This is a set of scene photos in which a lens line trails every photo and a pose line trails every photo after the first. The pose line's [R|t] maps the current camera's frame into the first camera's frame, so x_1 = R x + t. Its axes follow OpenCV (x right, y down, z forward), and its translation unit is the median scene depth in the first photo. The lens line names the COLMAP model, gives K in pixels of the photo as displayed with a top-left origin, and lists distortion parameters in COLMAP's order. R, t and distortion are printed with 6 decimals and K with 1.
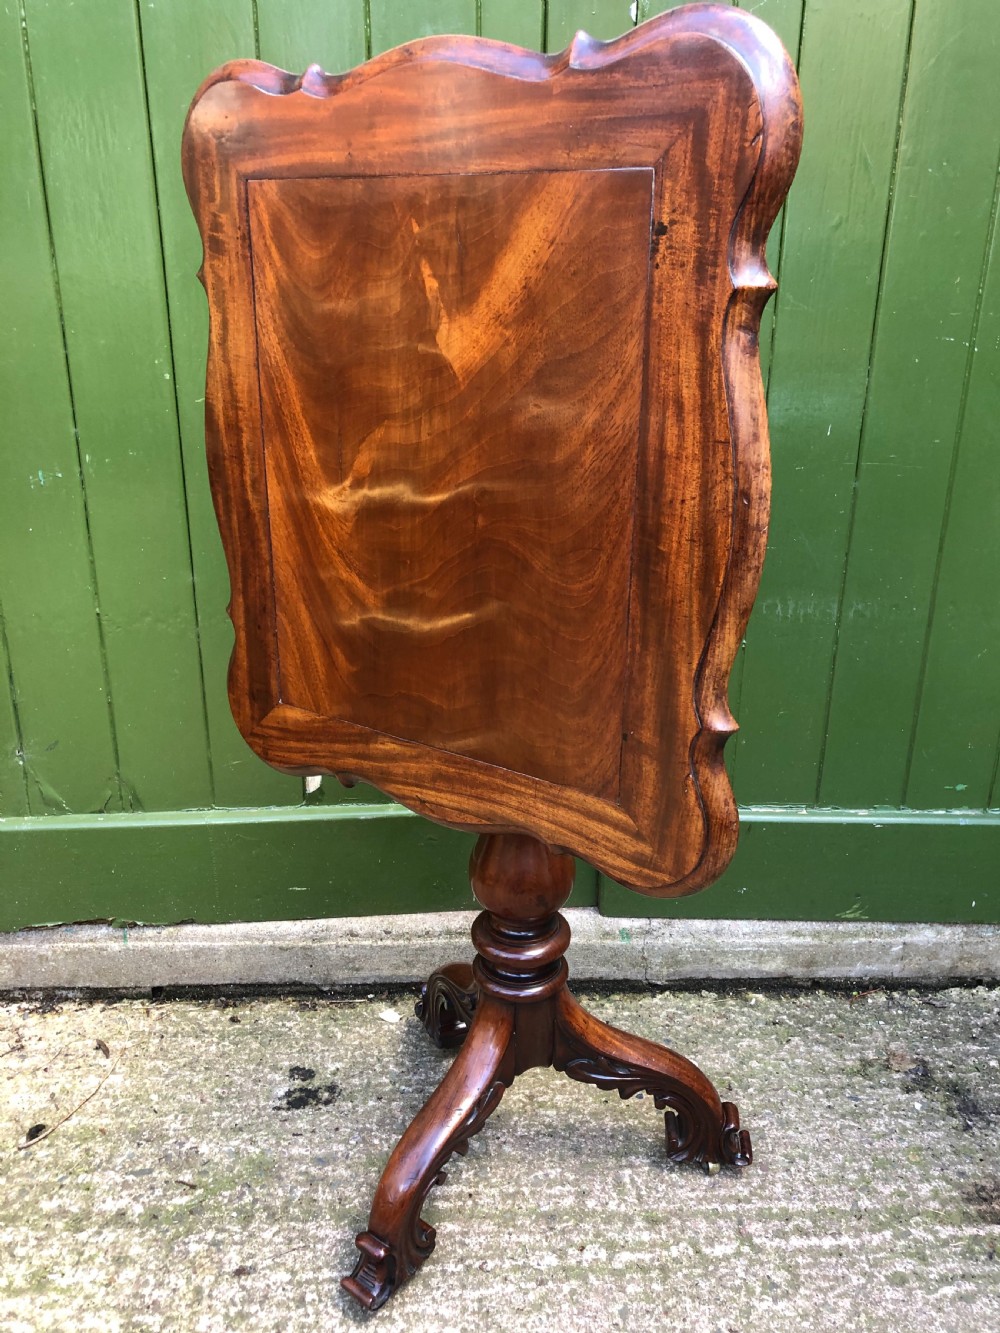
lens RADIAL K [[1105.0, 0, 510.0], [0, 1105.0, 657.1], [0, 0, 1]] dist [-0.004246, 0.037510]
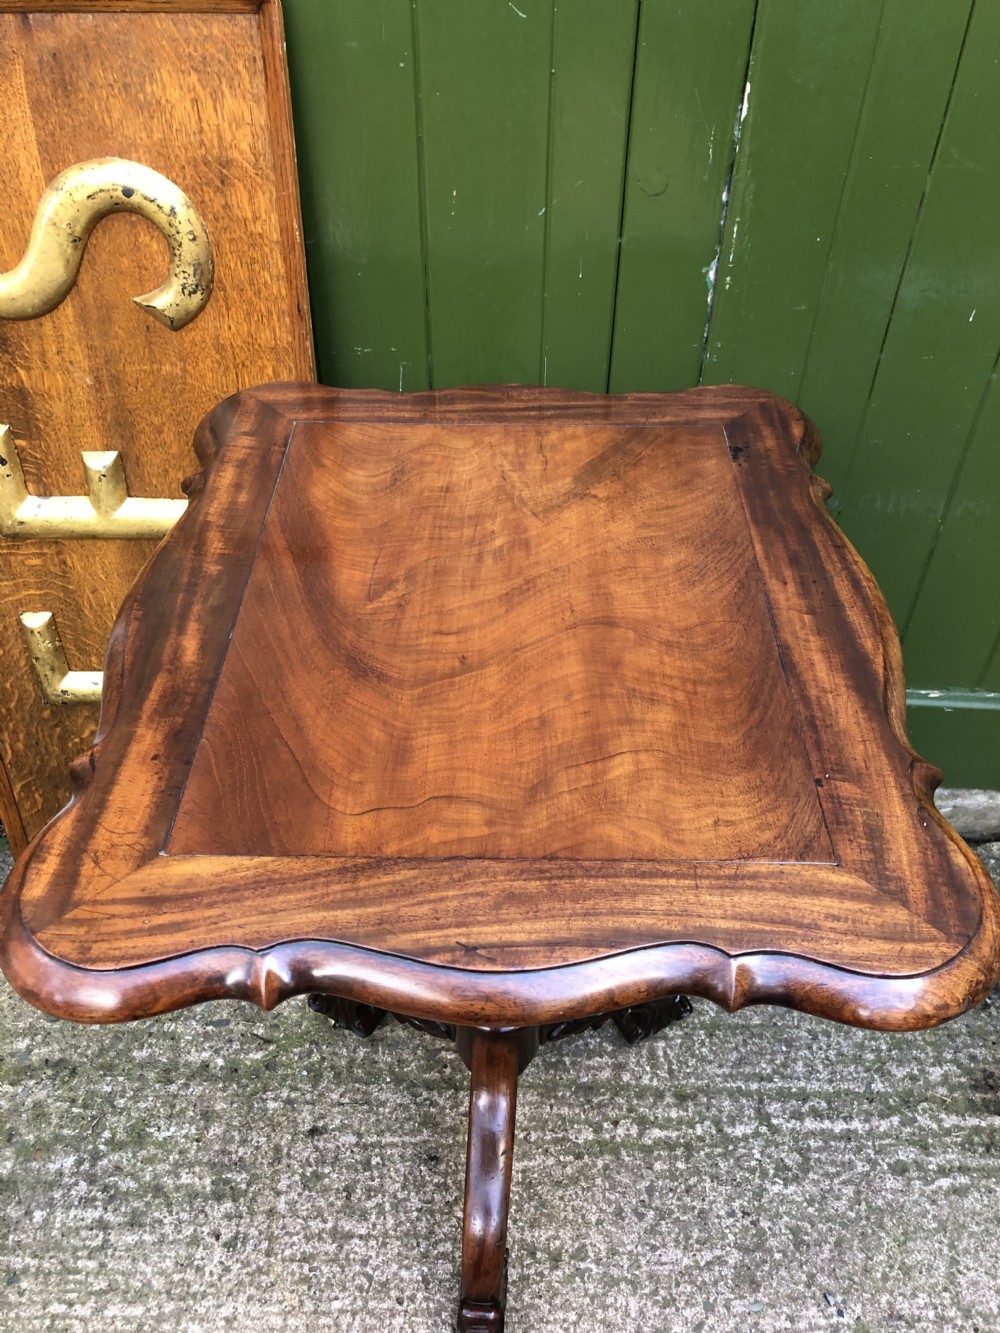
lens RADIAL K [[1105.0, 0, 508.1], [0, 1105.0, 660.0], [0, 0, 1]] dist [-0.004246, 0.037510]
pose [[0.998729, 0.034388, -0.036856, -0.016821], [-0.017478, 0.922049, 0.386678, -0.296551], [0.047280, -0.385542, 0.921478, 0.136193]]
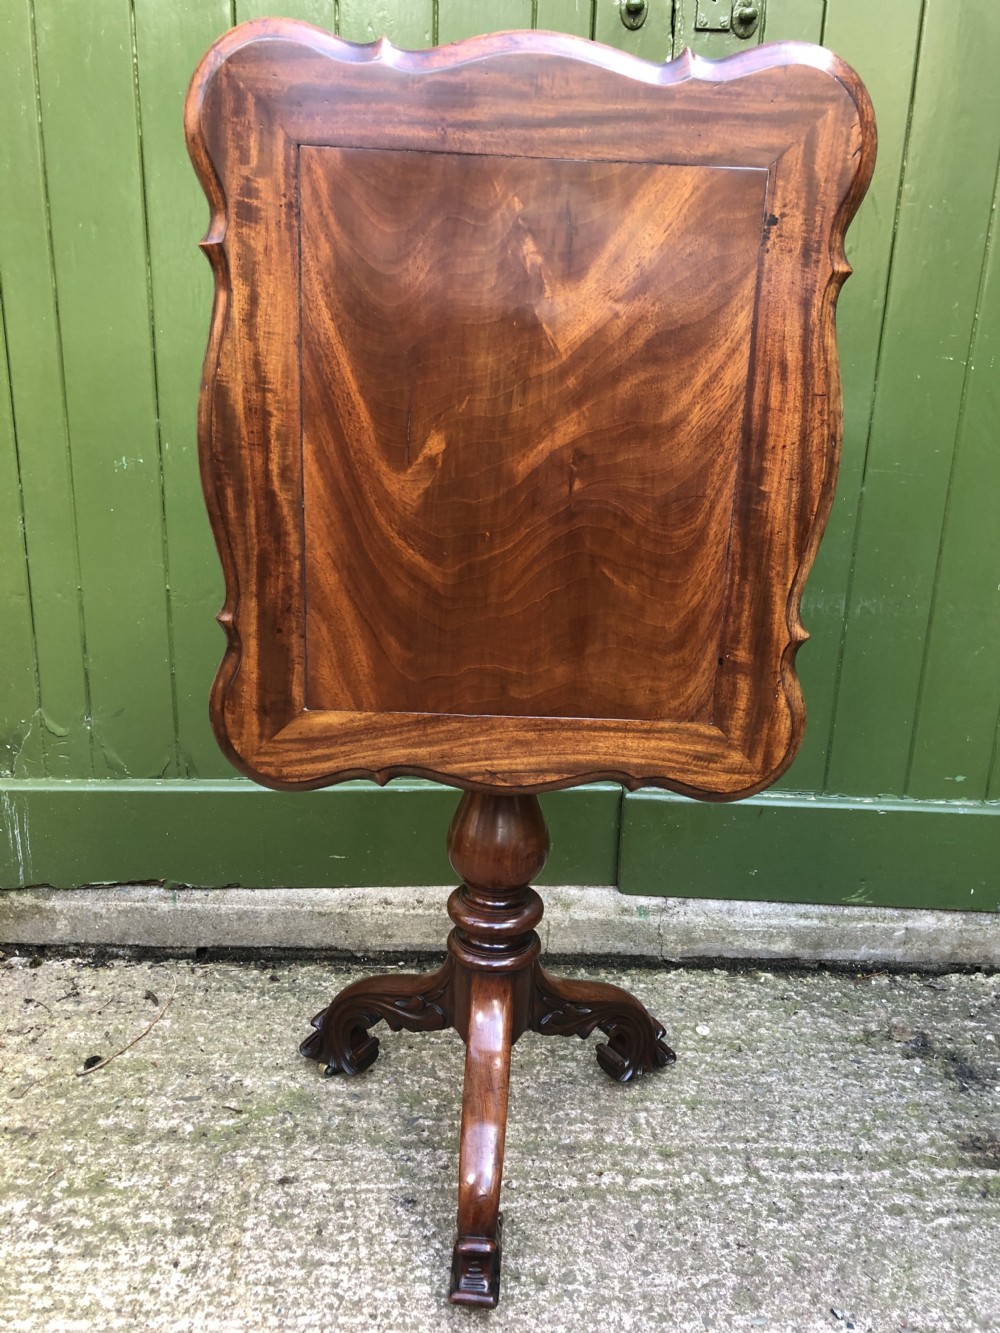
lens RADIAL K [[1105.0, 0, 506.0], [0, 1105.0, 664.3], [0, 0, 1]] dist [-0.004246, 0.037510]
pose [[0.999543, 0.027033, -0.013537, -0.023065], [-0.027785, 0.997878, -0.058878, 0.097454], [0.011917, 0.059228, 0.998173, -0.092030]]
